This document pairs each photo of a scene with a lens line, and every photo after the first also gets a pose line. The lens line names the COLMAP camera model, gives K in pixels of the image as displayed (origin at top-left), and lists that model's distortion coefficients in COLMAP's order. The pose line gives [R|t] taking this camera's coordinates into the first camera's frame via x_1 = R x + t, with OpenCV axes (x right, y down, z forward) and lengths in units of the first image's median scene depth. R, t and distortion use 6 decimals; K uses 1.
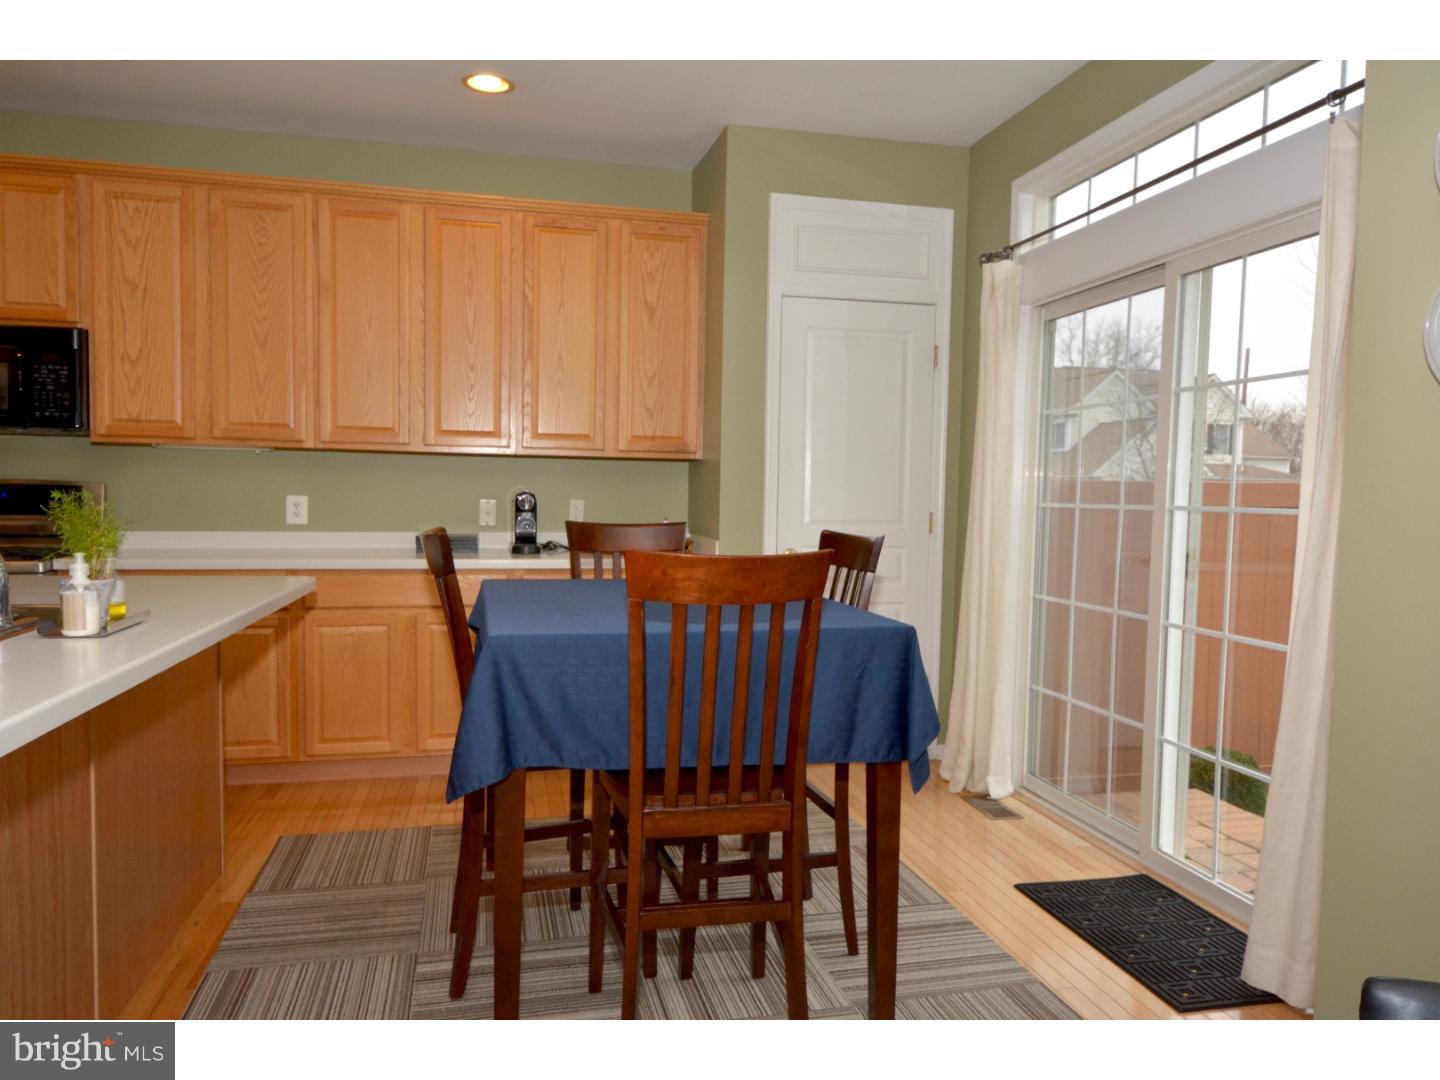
lens RADIAL K [[982.2, 0, 720.0], [0, 982.2, 540.0], [0, 0, 1]] dist [0.038907, -0.035269]
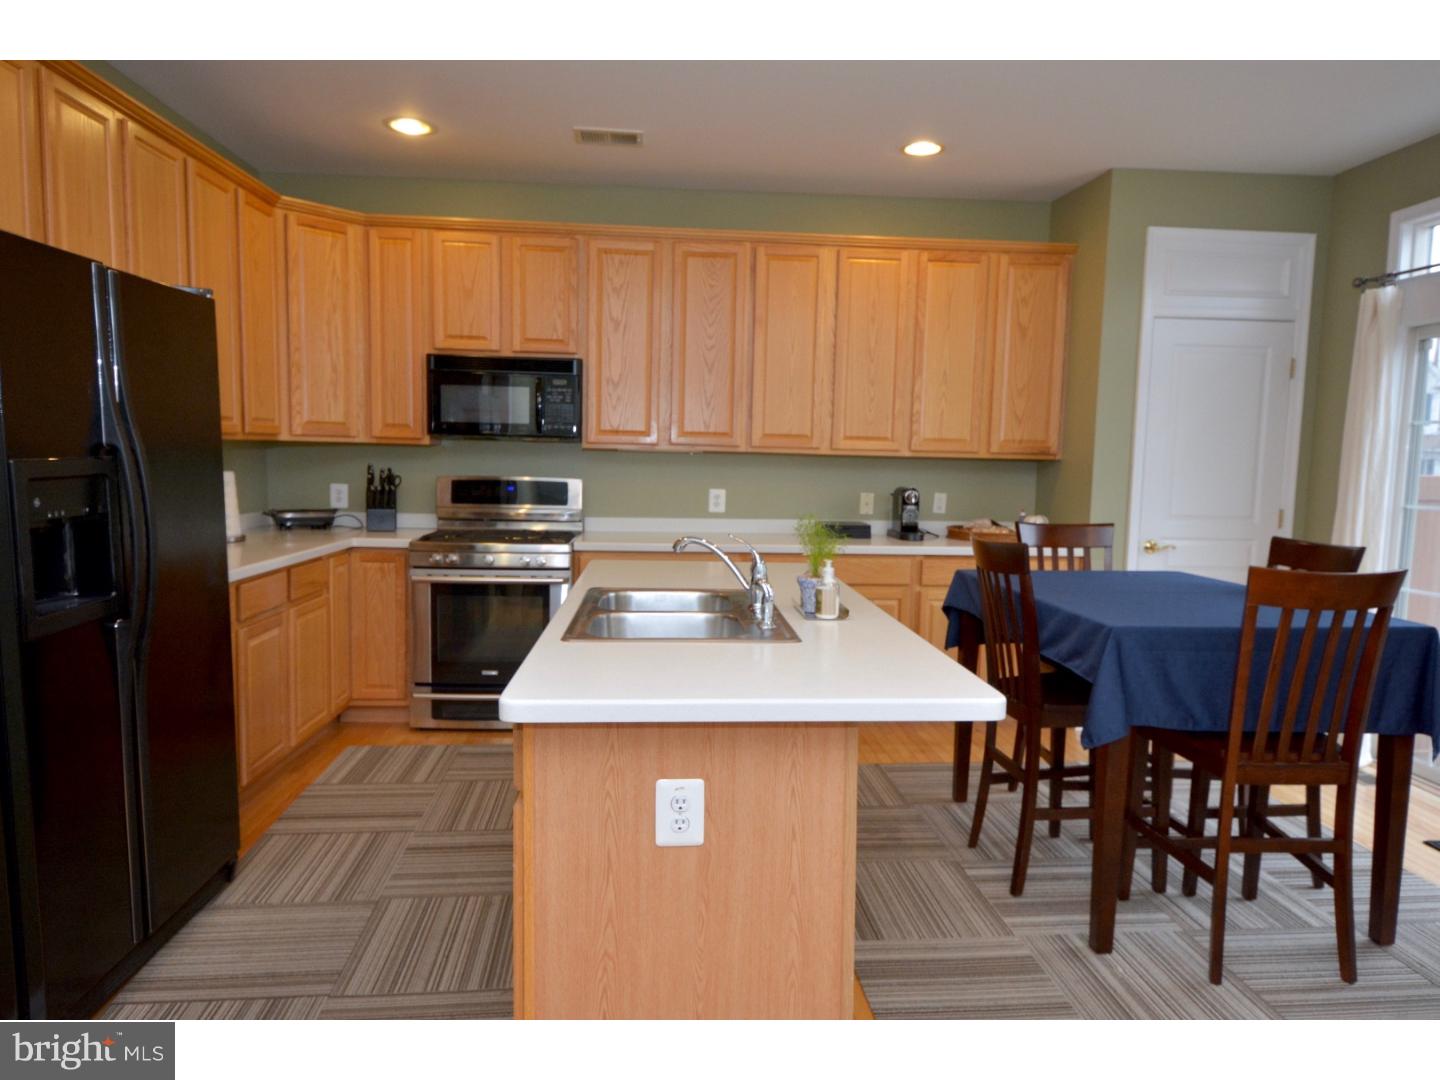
lens RADIAL K [[926.2, 0, 721.8], [0, 926.2, 546.0], [0, 0, 1]] dist [0.009106, -0.003006]
pose [[0.988476, 0.018674, -0.150221, -0.272332], [-0.011979, 0.998900, 0.045346, -0.029097], [0.150903, -0.043024, 0.987612, -0.144572]]
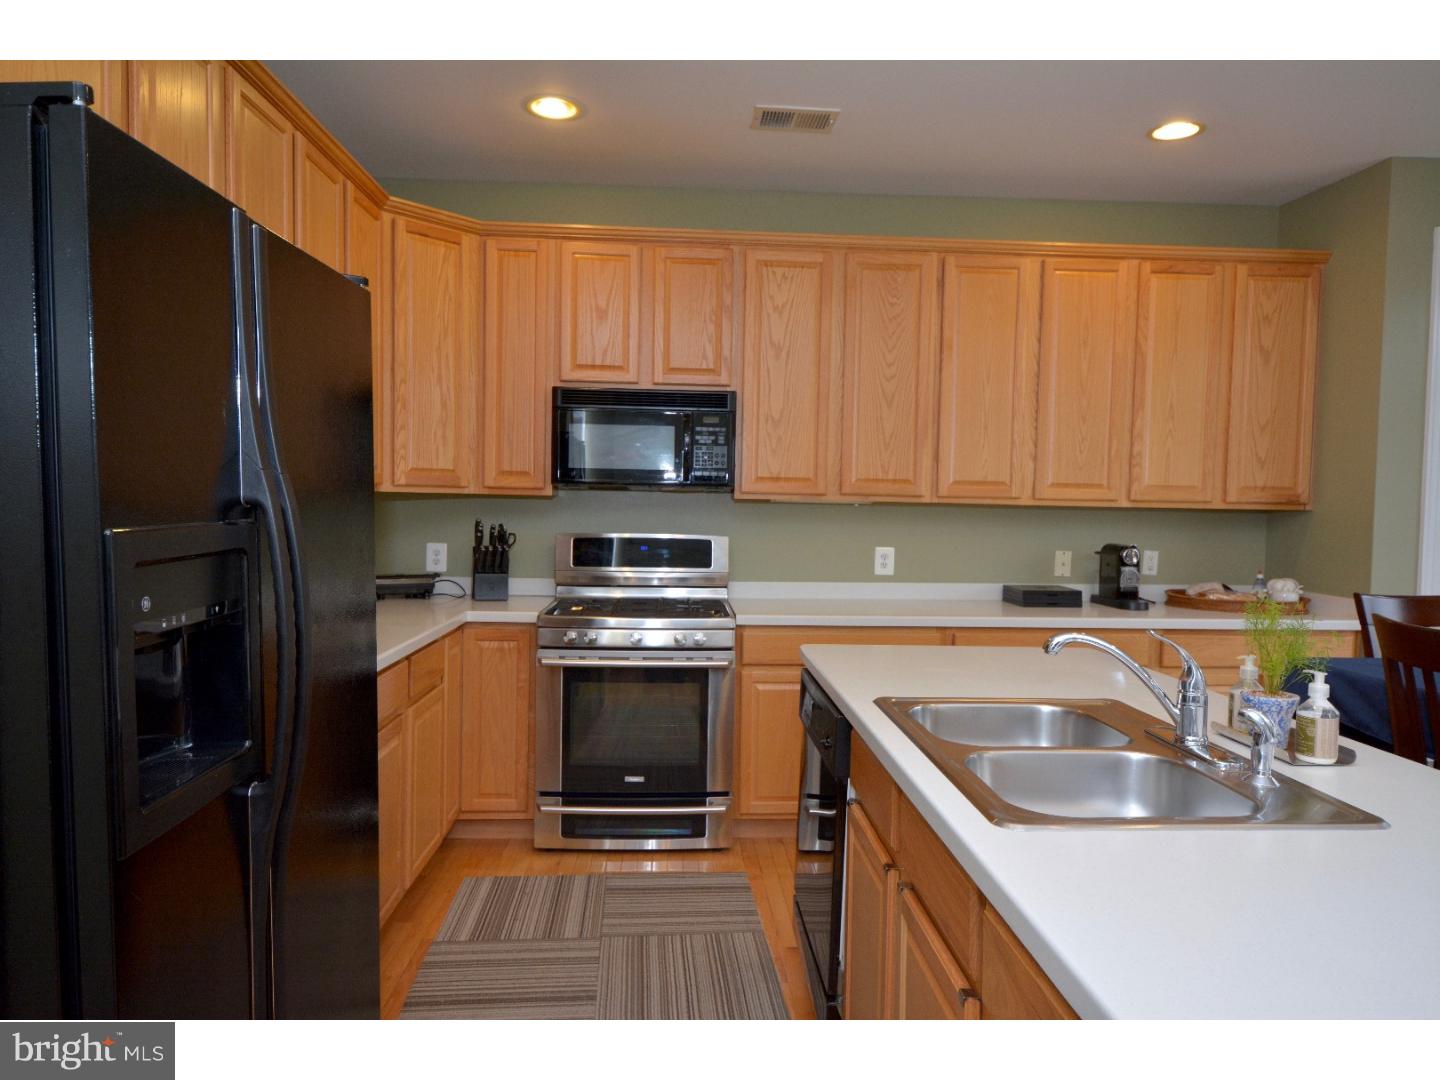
lens RADIAL K [[935.8, 0, 726.5], [0, 935.8, 545.3], [0, 0, 1]] dist [0.014819, -0.002040]
pose [[0.986051, 0.007055, -0.166293, -0.468269], [-0.008532, 0.999930, -0.008170, -0.041020], [0.166223, 0.009475, 0.986043, 0.022985]]
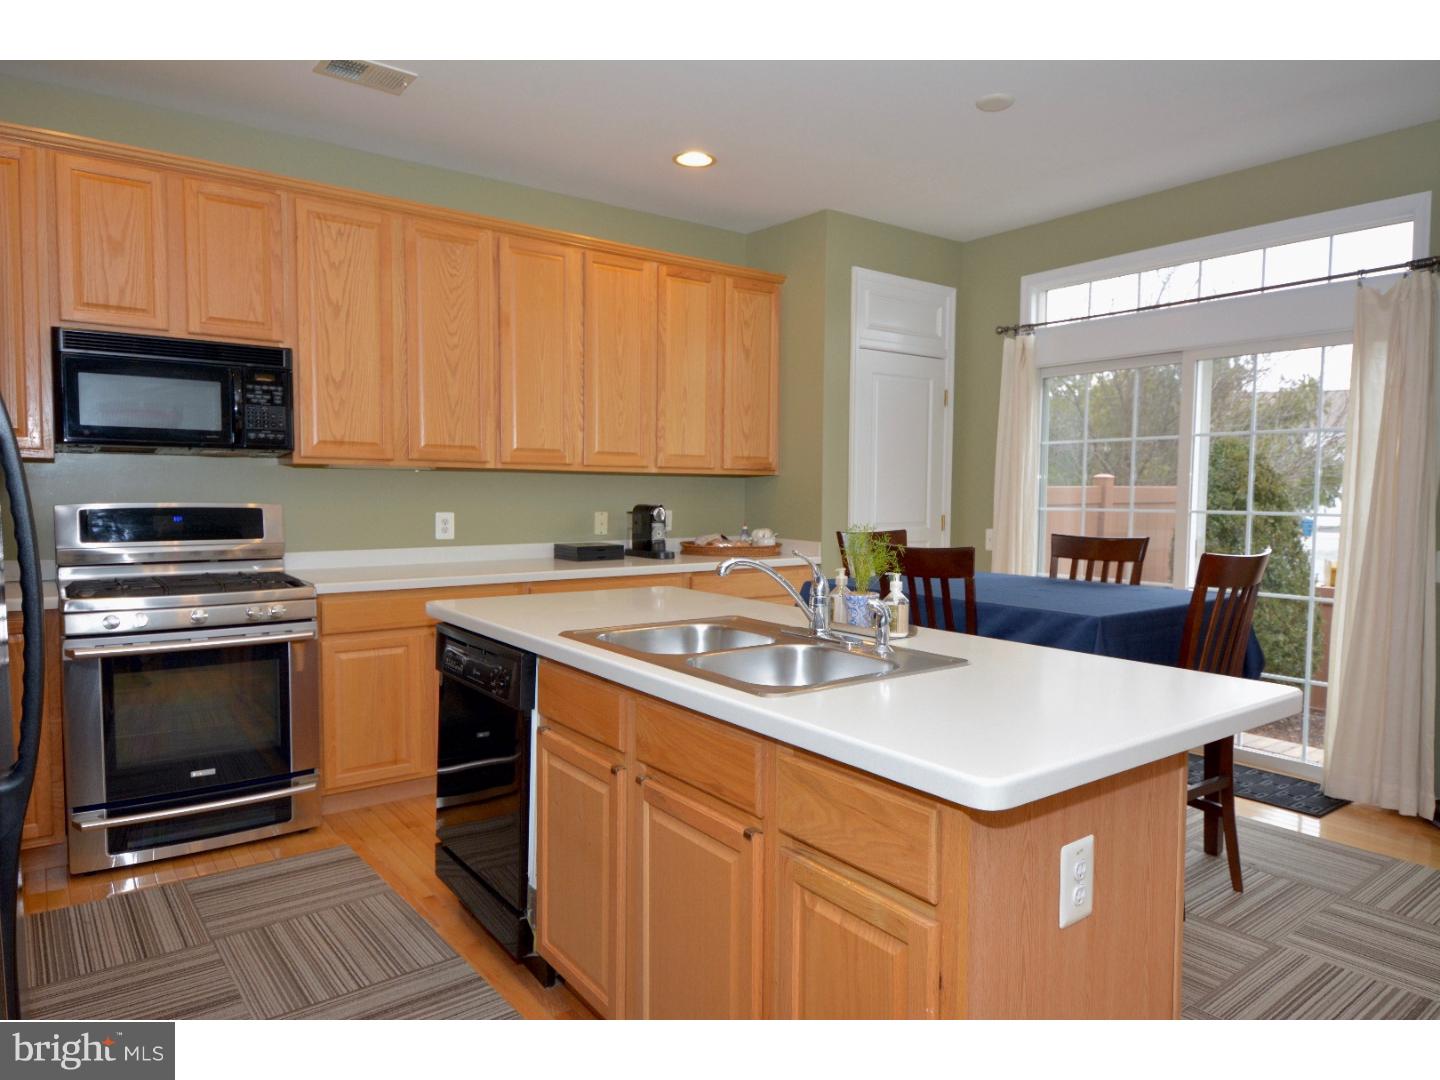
lens RADIAL K [[900.4, 0, 718.5], [0, 900.4, 547.6], [0, 0, 1]] dist [0.007849, -0.002434]
pose [[0.916675, -0.035589, 0.398045, -0.594222], [0.028170, 0.999303, 0.024476, -0.024947], [-0.398639, -0.011223, 0.917039, 0.005951]]
